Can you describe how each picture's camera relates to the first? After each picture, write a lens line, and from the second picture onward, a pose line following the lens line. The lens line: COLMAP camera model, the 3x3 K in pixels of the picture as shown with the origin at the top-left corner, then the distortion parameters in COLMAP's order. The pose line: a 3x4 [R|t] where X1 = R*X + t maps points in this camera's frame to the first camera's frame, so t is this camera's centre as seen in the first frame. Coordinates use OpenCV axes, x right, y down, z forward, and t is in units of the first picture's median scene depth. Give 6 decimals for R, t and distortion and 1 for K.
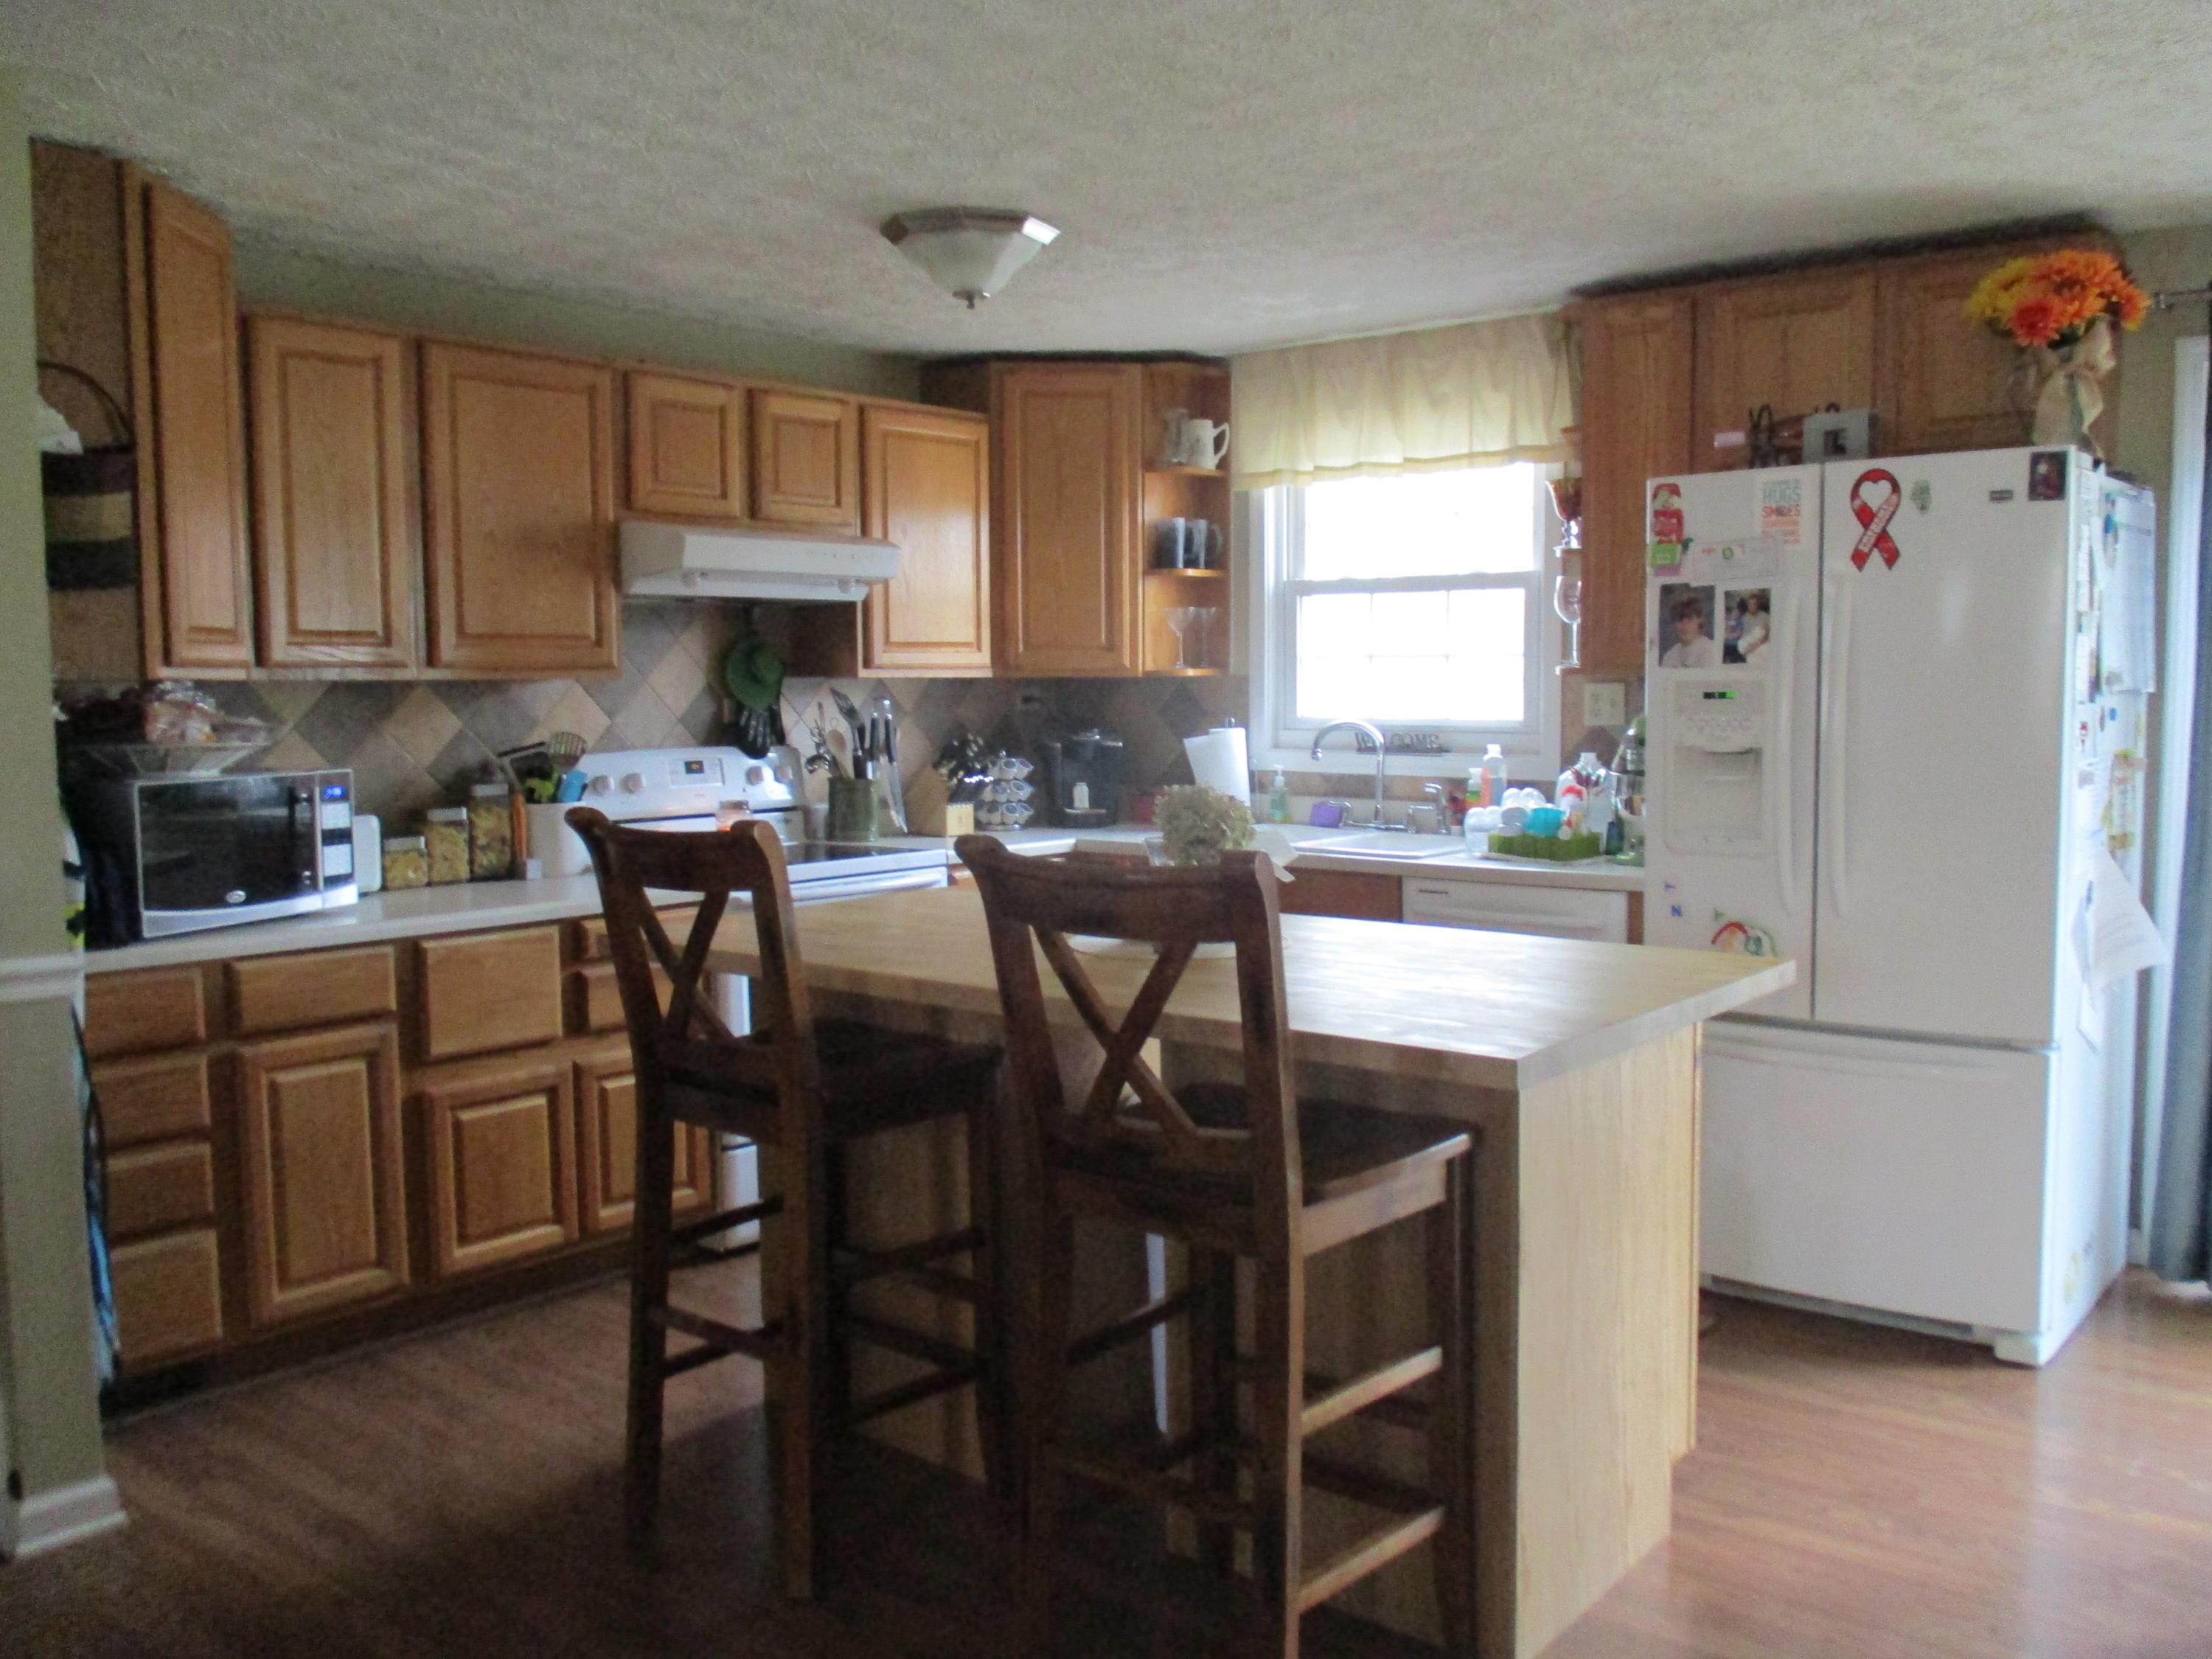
lens RADIAL K [[1837.7, 0, 1102.6], [0, 1837.7, 828.2], [0, 0, 1]] dist [-0.015766, 0.017831]
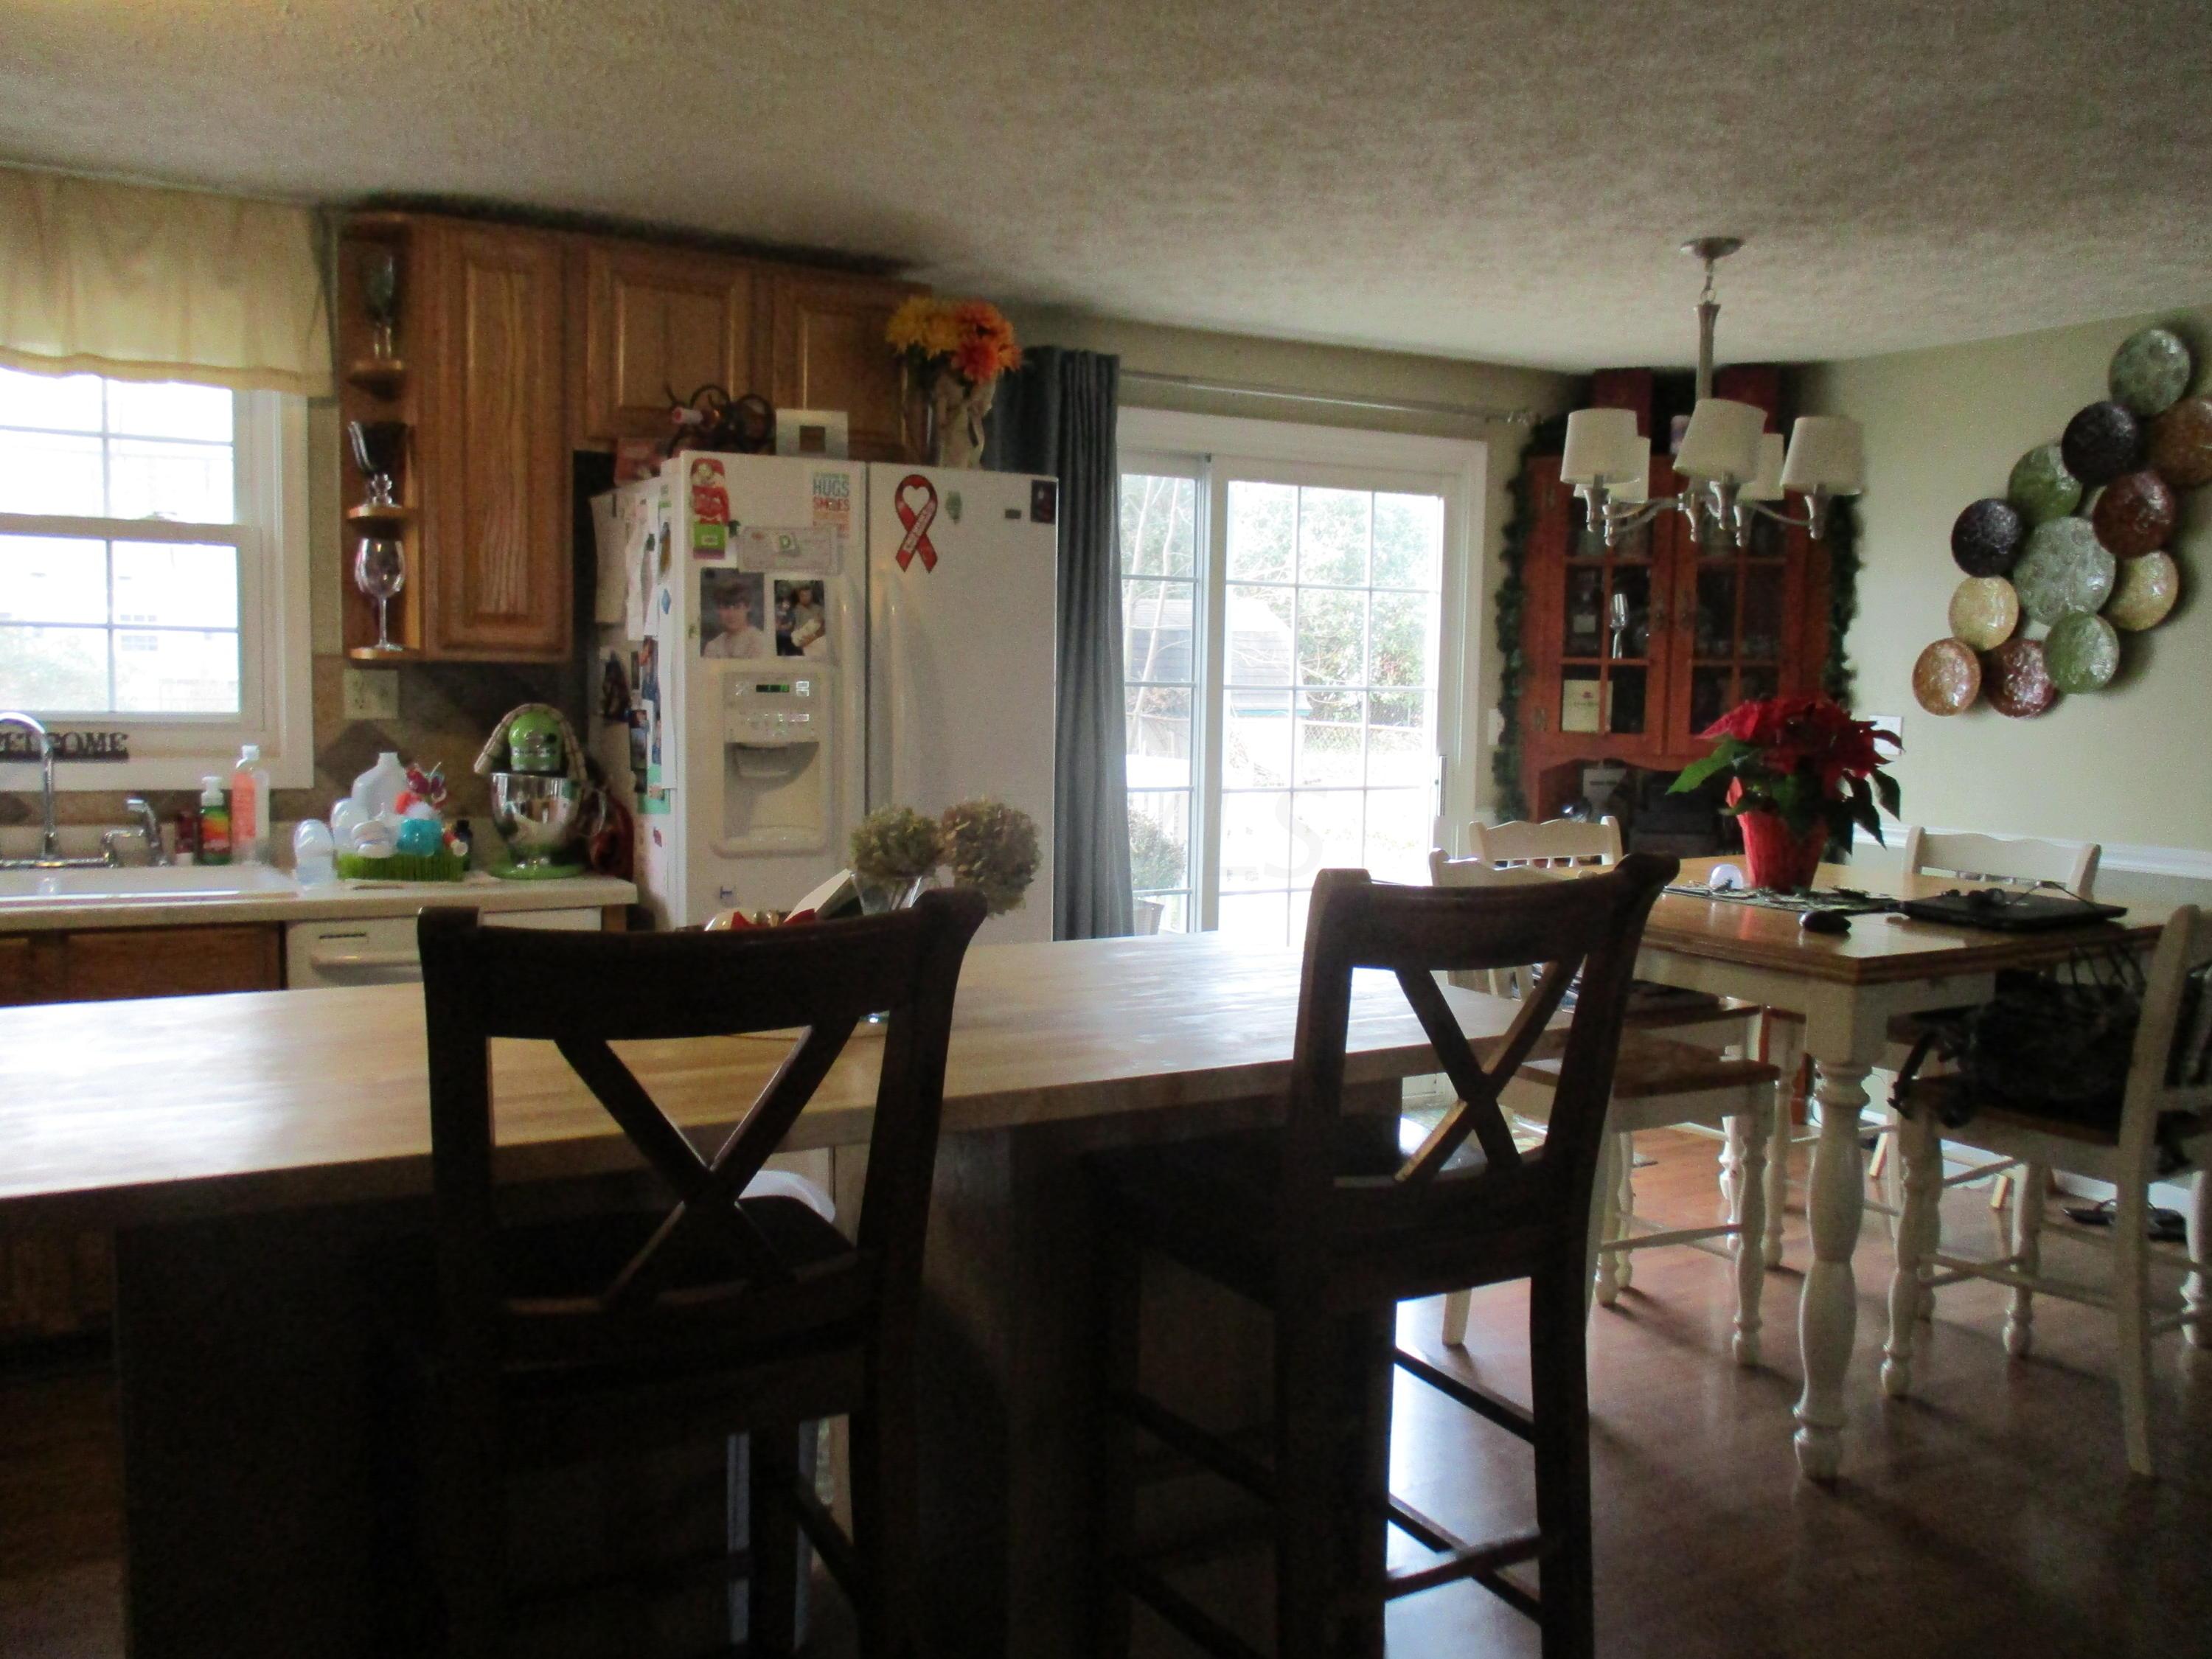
lens RADIAL K [[1837.7, 0, 1093.9], [0, 1837.7, 811.7], [0, 0, 1]] dist [-0.015766, 0.017831]
pose [[0.359028, -0.057739, 0.931539, -0.433078], [0.055574, 0.997636, 0.040417, -0.032439], [-0.931671, 0.037258, 0.361388, 0.429479]]
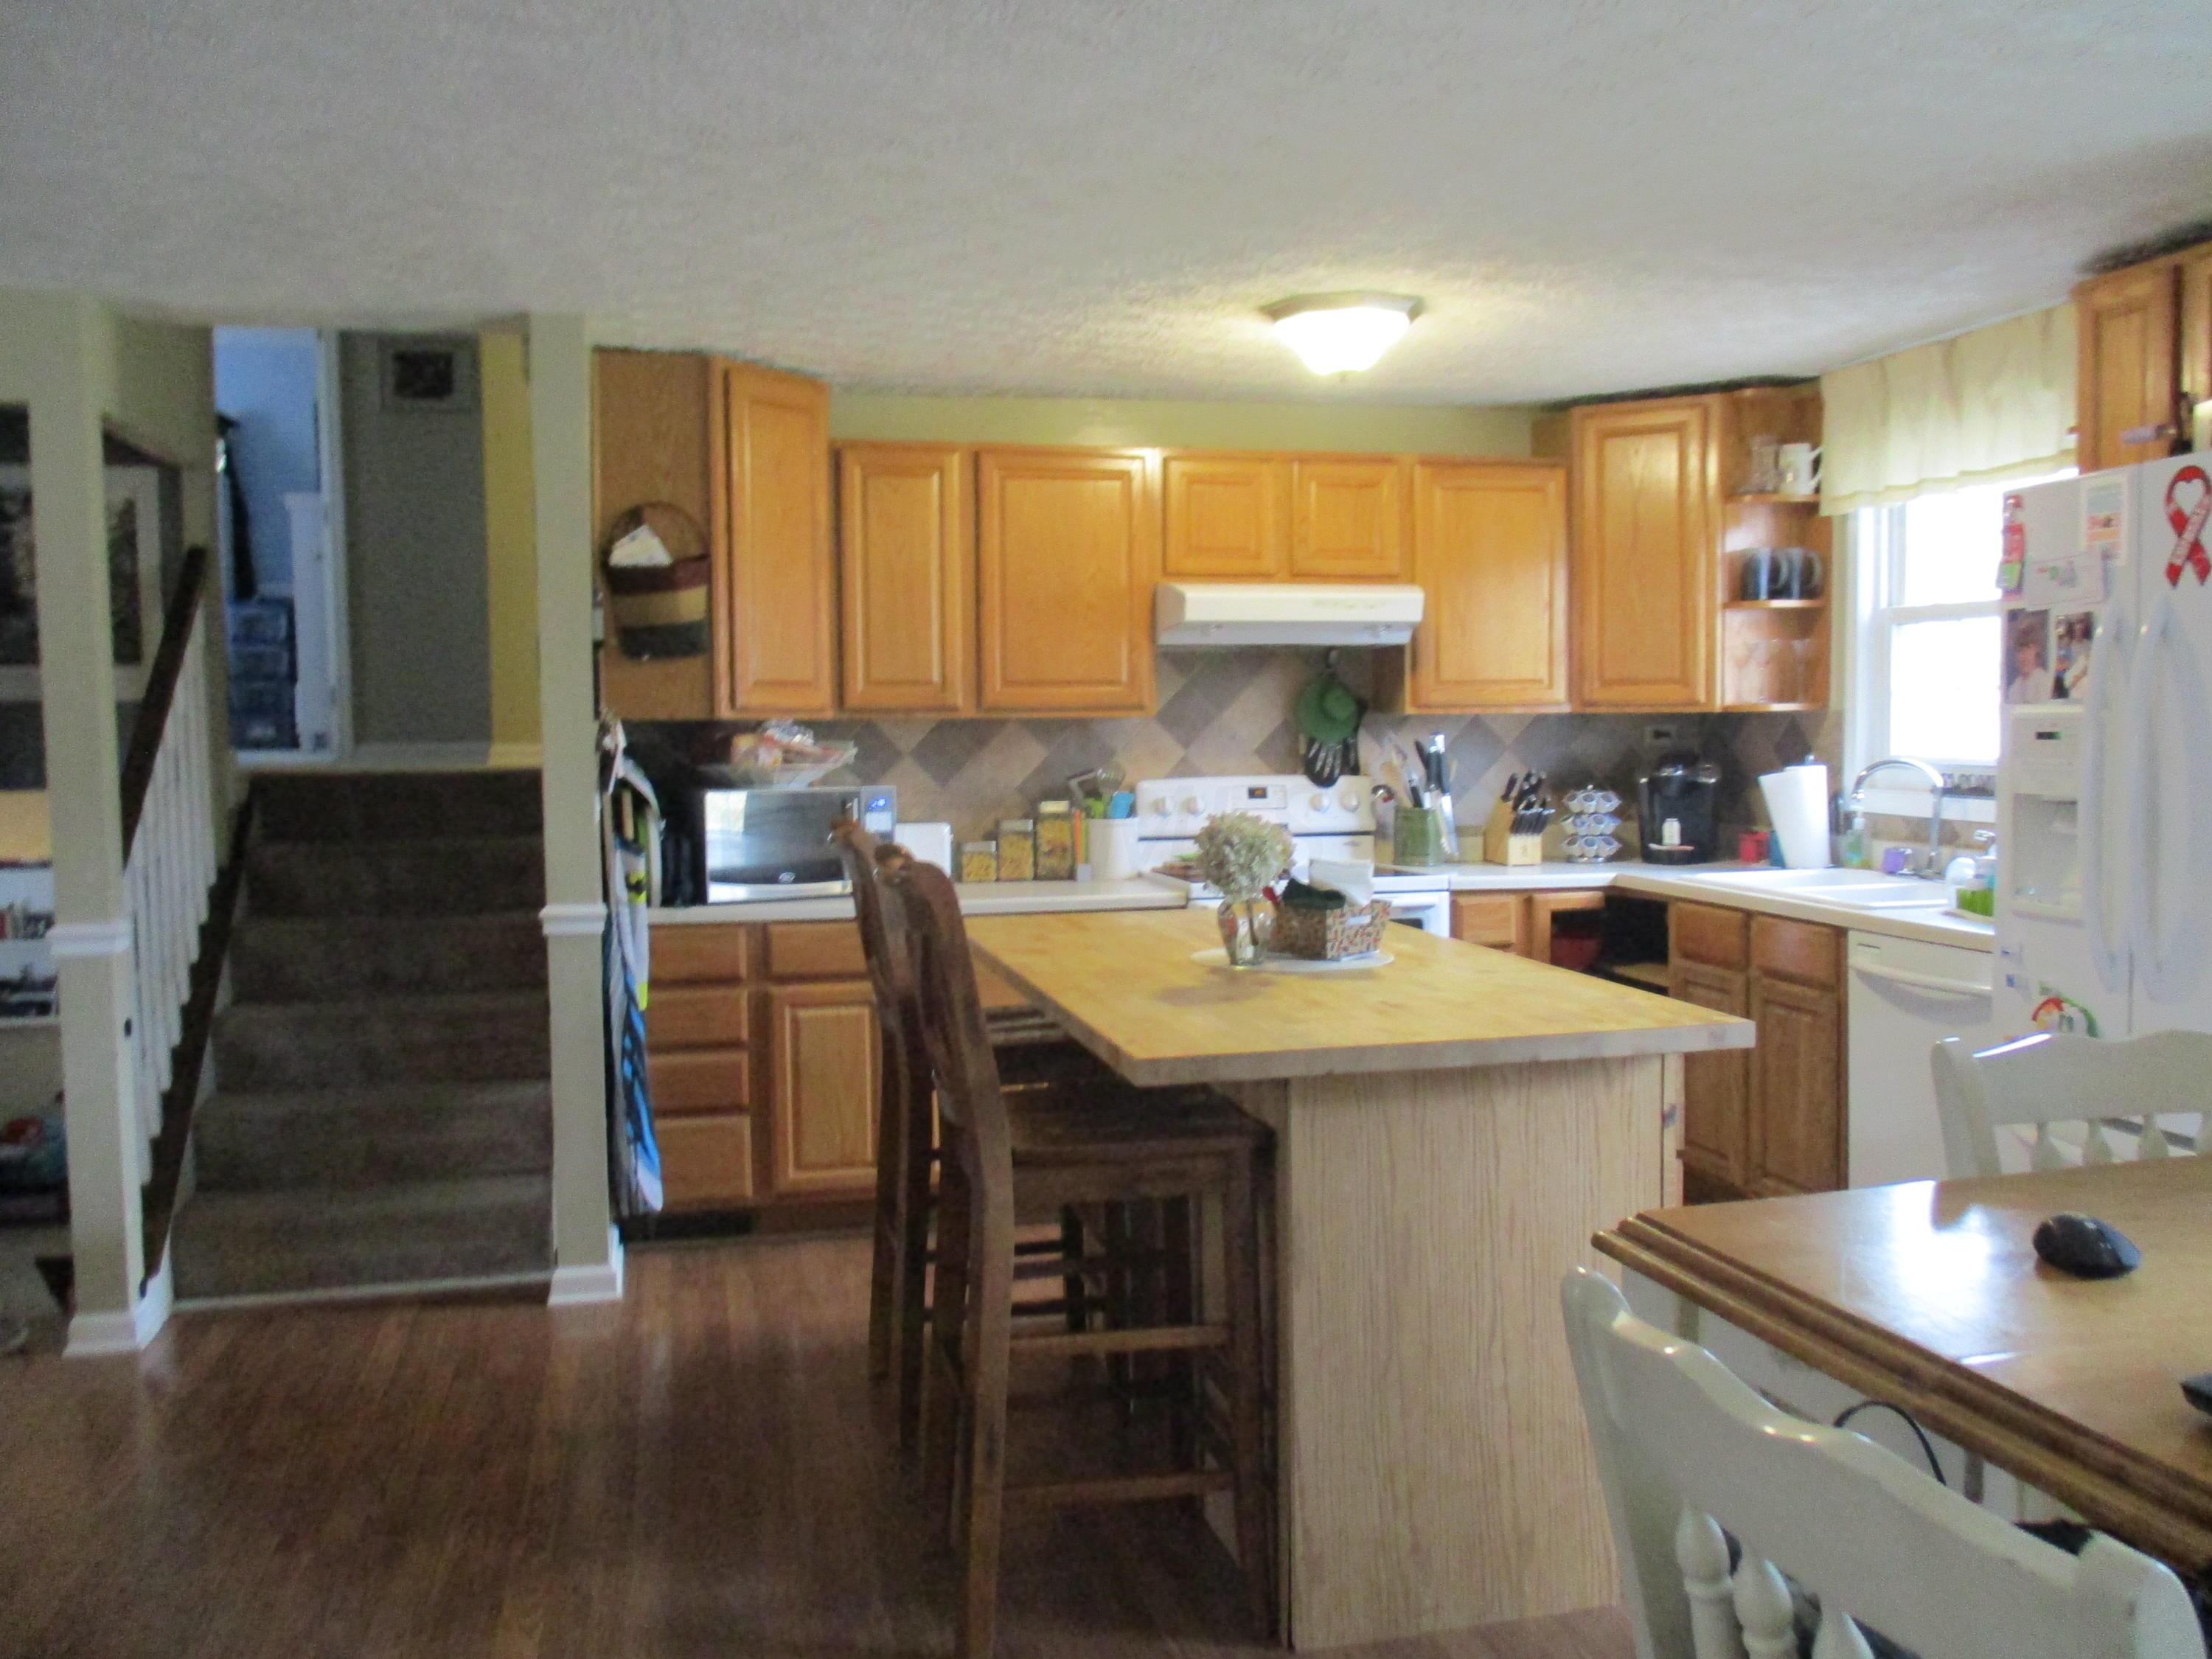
lens RADIAL K [[1837.7, 0, 1128.2], [0, 1837.7, 840.0], [0, 0, 1]] dist [-0.015766, 0.017831]
pose [[0.806587, 0.038191, -0.589880, 0.429257], [-0.043603, 0.999036, 0.005059, -0.007039], [0.589505, 0.021640, 0.807475, 0.035461]]
